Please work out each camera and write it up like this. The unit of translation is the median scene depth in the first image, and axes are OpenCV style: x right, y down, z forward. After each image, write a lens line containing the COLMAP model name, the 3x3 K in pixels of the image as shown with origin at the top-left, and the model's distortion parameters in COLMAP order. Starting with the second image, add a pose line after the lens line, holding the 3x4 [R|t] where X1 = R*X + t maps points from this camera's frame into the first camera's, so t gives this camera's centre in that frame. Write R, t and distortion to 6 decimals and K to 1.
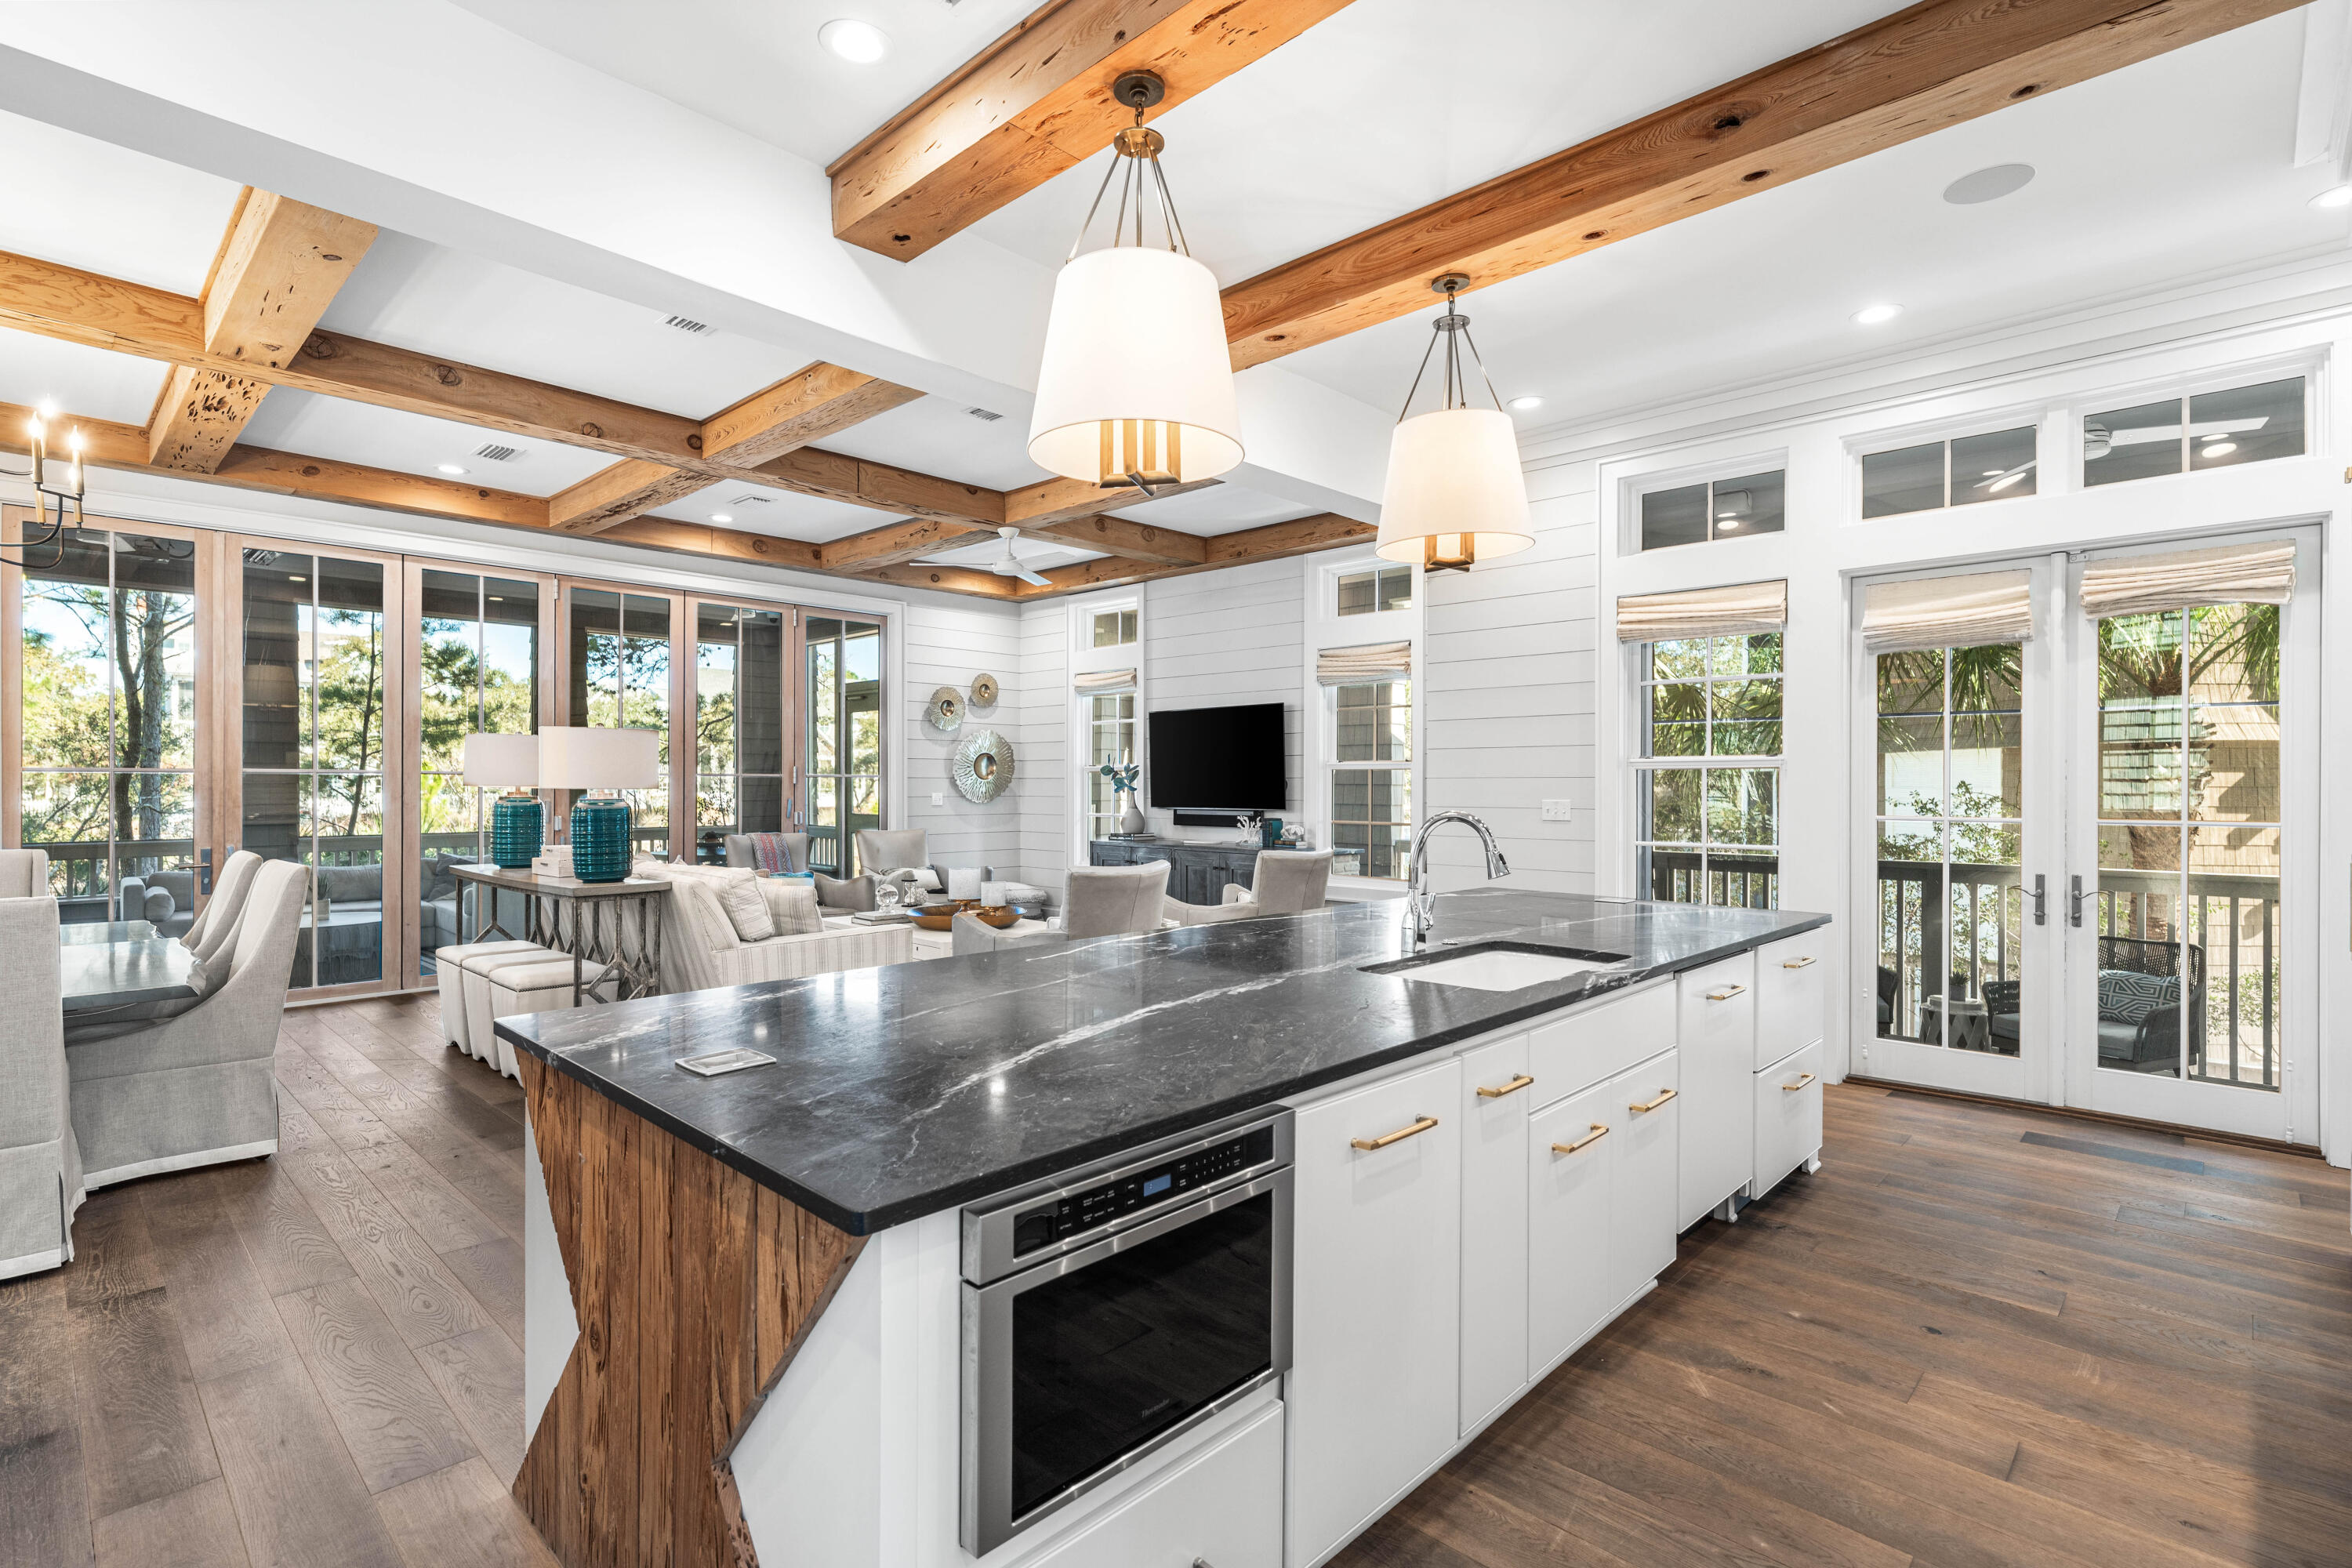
lens RADIAL K [[1110.1, 0, 1192.9], [0, 1110.1, 788.1], [0, 0, 1]] dist [-0.004255, -0.000369]
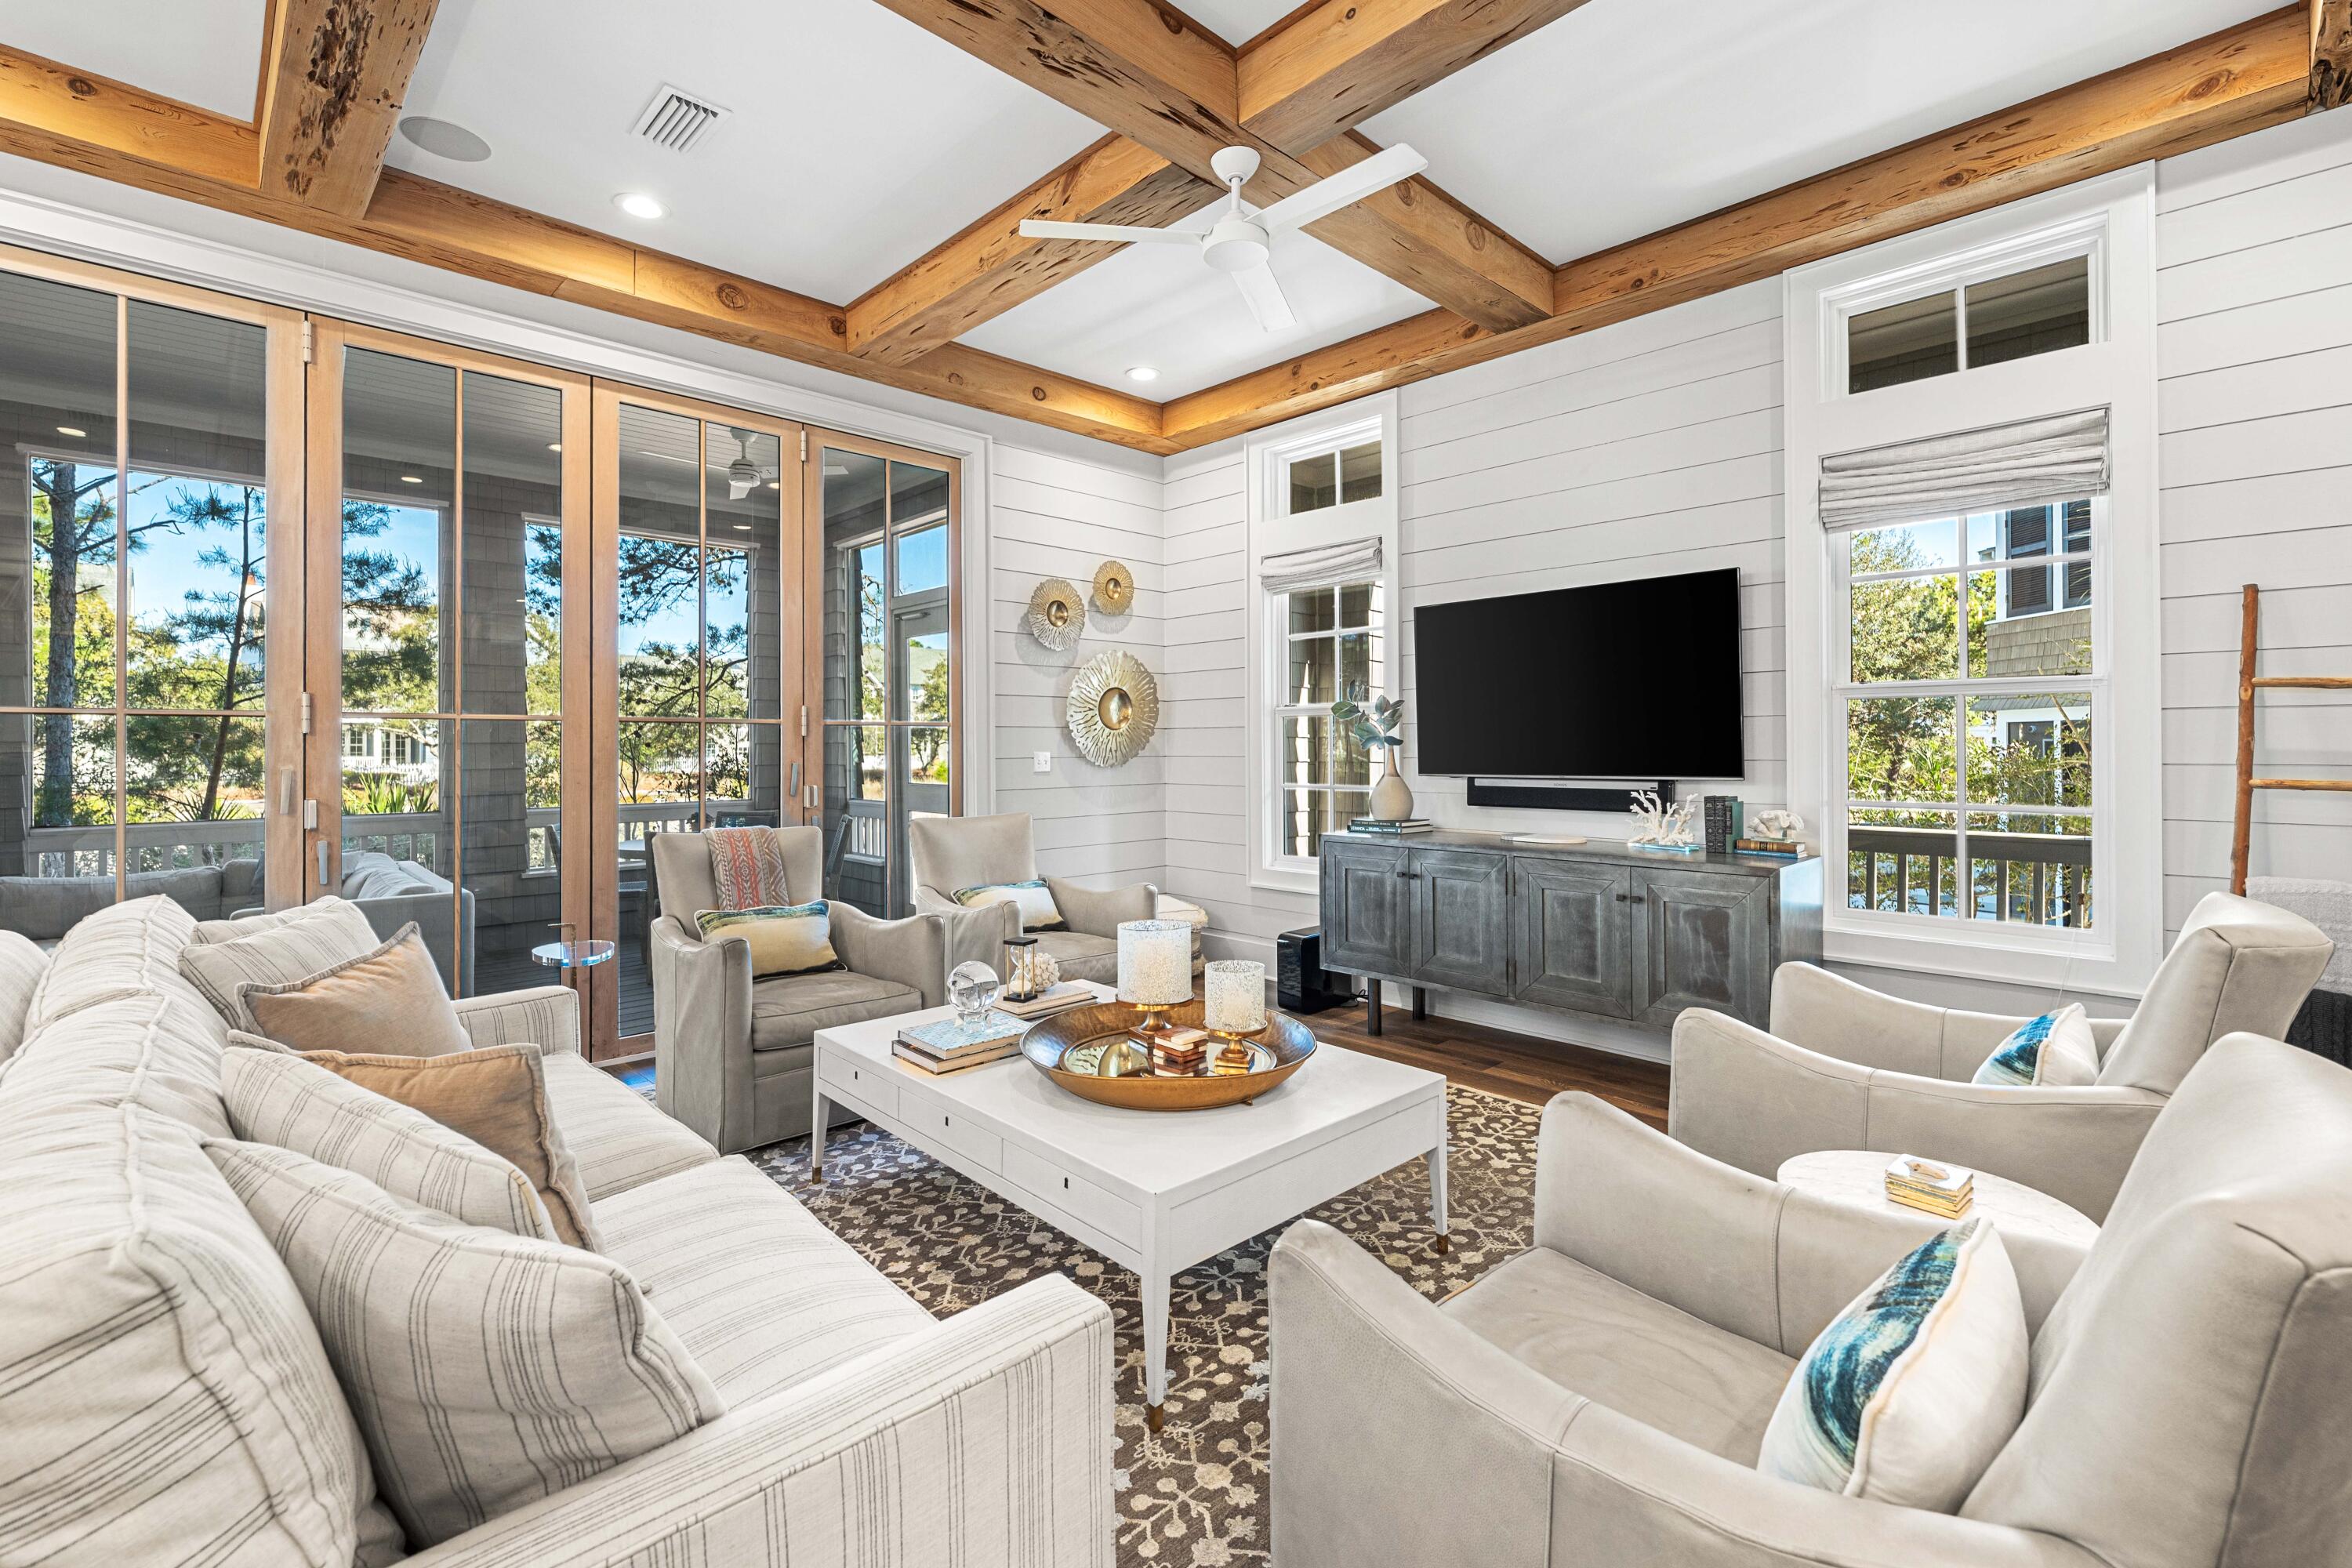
lens RADIAL K [[1031.9, 0, 1175.4], [0, 1031.9, 748.9], [0, 0, 1]] dist [-0.001982, -0.000245]
pose [[0.998532, -0.005518, -0.053885, -0.131461], [0.005404, 0.999983, -0.002268, 0.004797], [0.053896, 0.001973, 0.998545, 0.452810]]
